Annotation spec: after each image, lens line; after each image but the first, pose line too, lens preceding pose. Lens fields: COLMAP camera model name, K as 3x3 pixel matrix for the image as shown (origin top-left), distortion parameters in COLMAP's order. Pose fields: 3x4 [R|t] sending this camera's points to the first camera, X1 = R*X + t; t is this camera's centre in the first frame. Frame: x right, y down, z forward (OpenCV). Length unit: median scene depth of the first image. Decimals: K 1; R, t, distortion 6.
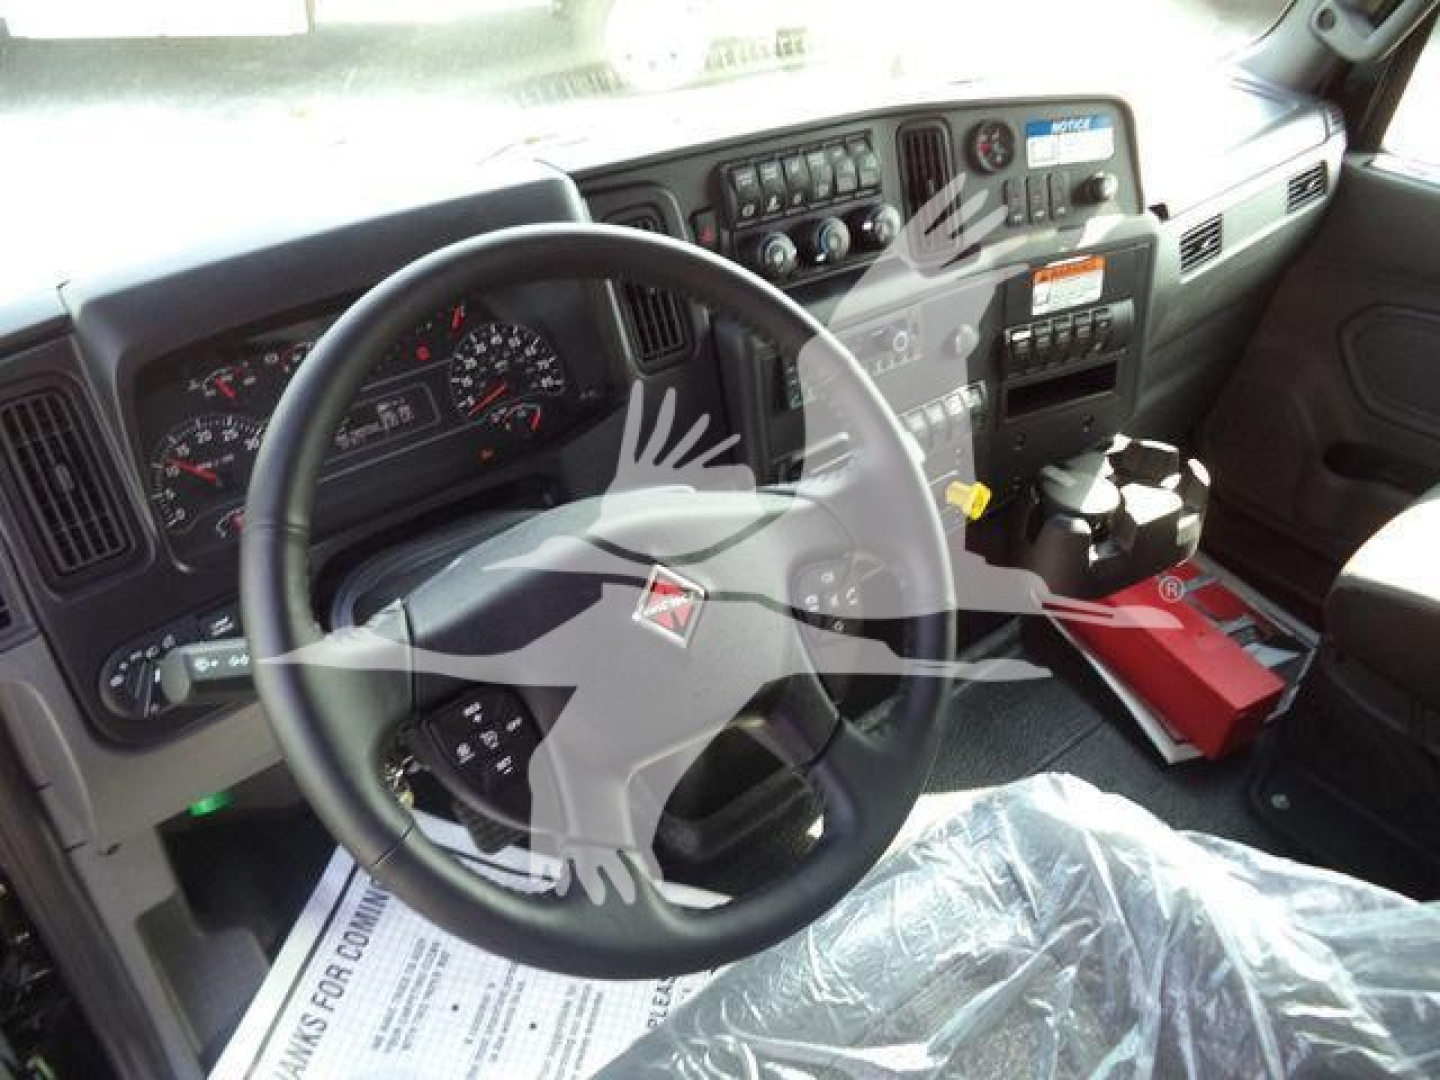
lens RADIAL K [[1174.1, 0, 723.0], [0, 1174.1, 536.6], [0, 0, 1]] dist [-0.033009, 0.002144]
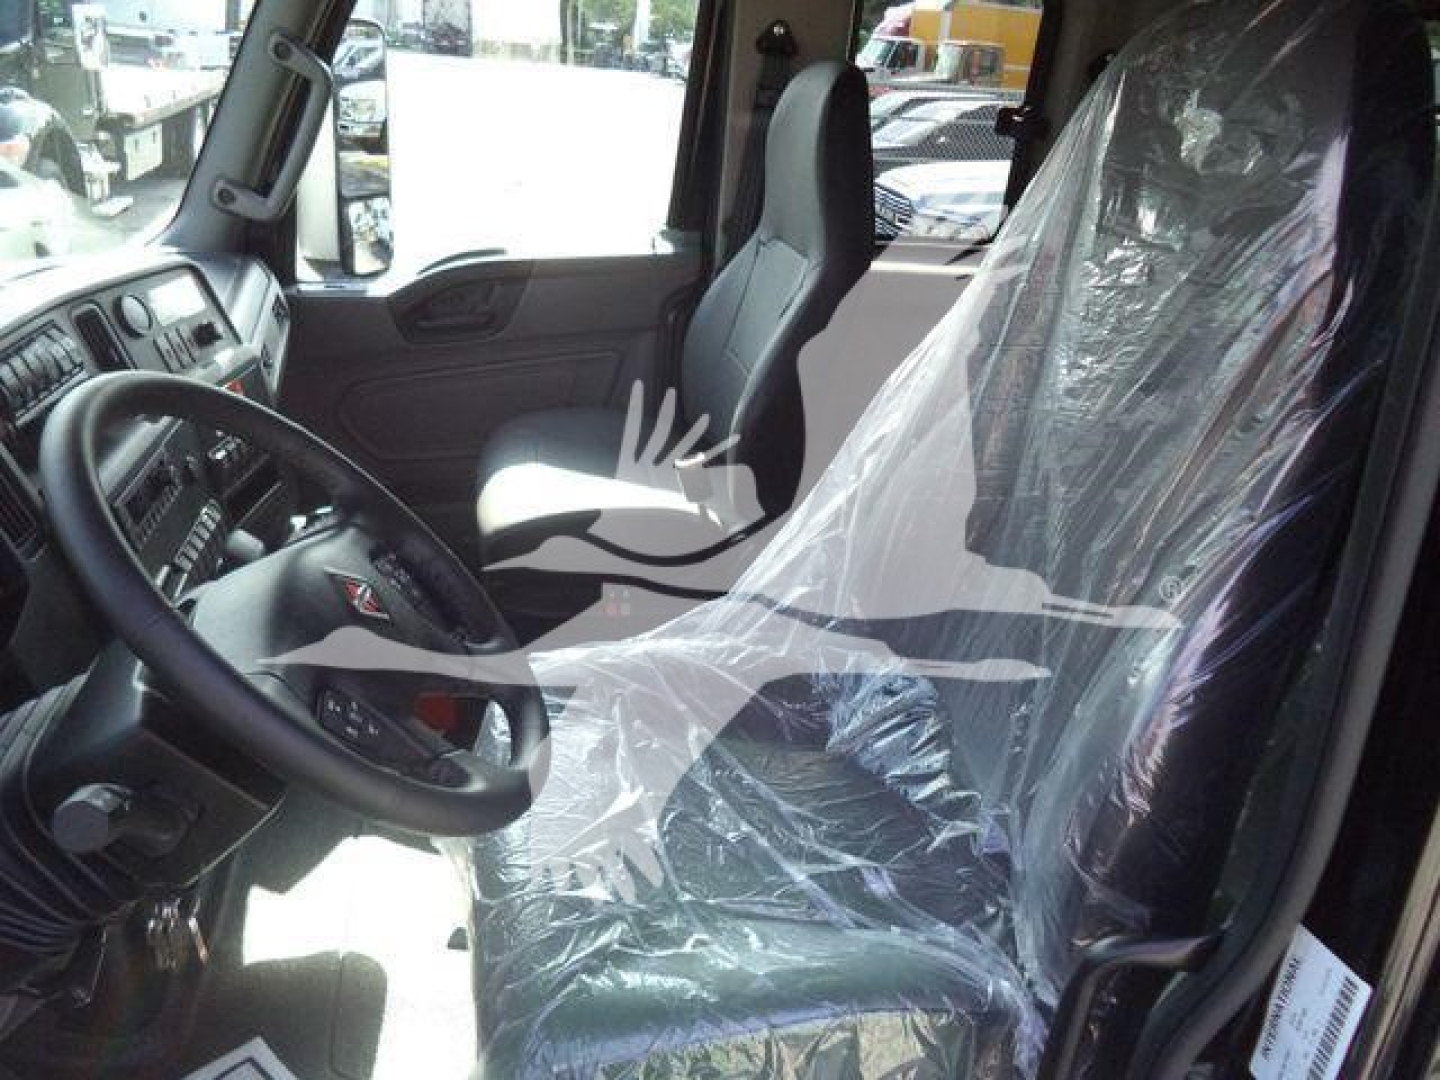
lens RADIAL K [[1174.1, 0, 723.0], [0, 1174.1, 536.6], [0, 0, 1]] dist [-0.033009, 0.002144]
pose [[0.478058, -0.348372, 0.806286, -0.611408], [0.479120, 0.872805, 0.093036, 0.047643], [-0.736142, 0.341831, 0.584163, -0.065100]]
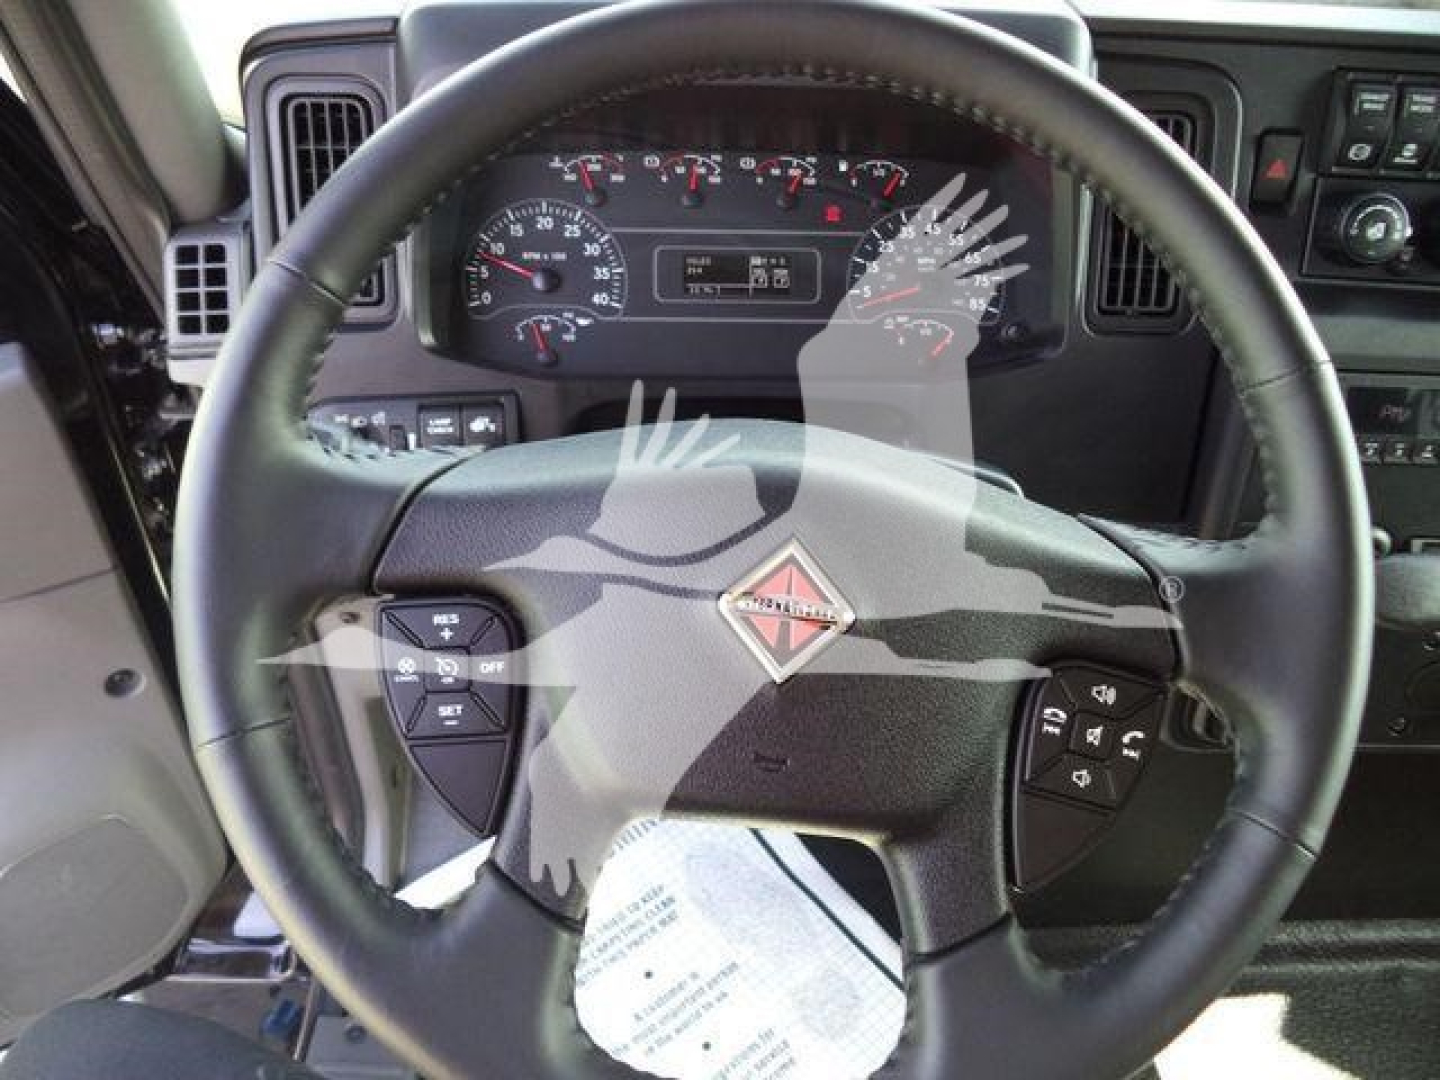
lens RADIAL K [[1235.2, 0, 721.1], [0, 1235.2, 531.0], [0, 0, 1]] dist [-0.118650, 0.208217]
pose [[0.790297, 0.389026, -0.473381, 0.152918], [-0.382475, 0.916795, 0.114894, -0.029651], [0.478689, 0.090256, 0.873333, 0.280949]]
